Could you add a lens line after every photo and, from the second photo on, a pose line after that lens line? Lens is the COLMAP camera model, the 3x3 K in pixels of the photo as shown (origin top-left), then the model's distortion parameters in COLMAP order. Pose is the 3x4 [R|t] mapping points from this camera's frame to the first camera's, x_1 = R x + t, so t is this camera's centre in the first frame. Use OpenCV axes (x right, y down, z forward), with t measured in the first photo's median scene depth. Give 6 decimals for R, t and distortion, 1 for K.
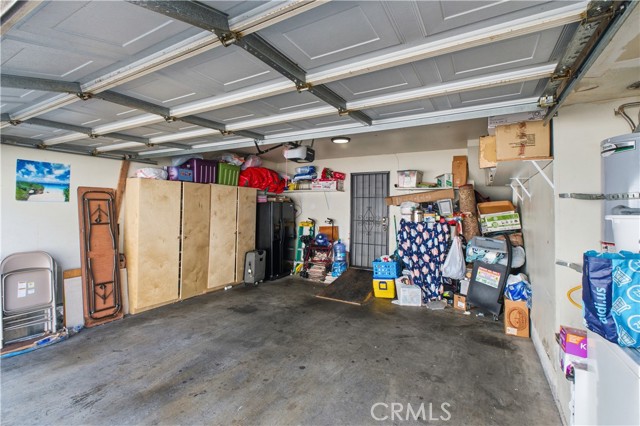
lens RADIAL K [[290.9, 0, 315.2], [0, 290.9, 207.3], [0, 0, 1]] dist [-0.002377, -0.000295]
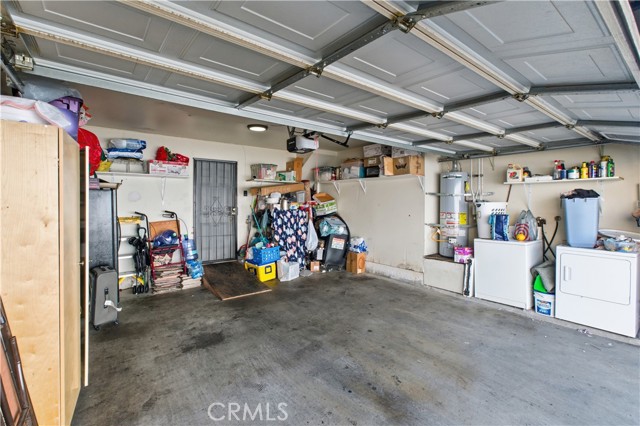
lens RADIAL K [[290.9, 0, 314.1], [0, 290.9, 211.2], [0, 0, 1]] dist [-0.002377, -0.000295]
pose [[0.384225, -0.044677, 0.922158, -0.780123], [-0.005334, 0.998704, 0.050608, -0.006230], [-0.923224, -0.024364, 0.383489, 0.480173]]
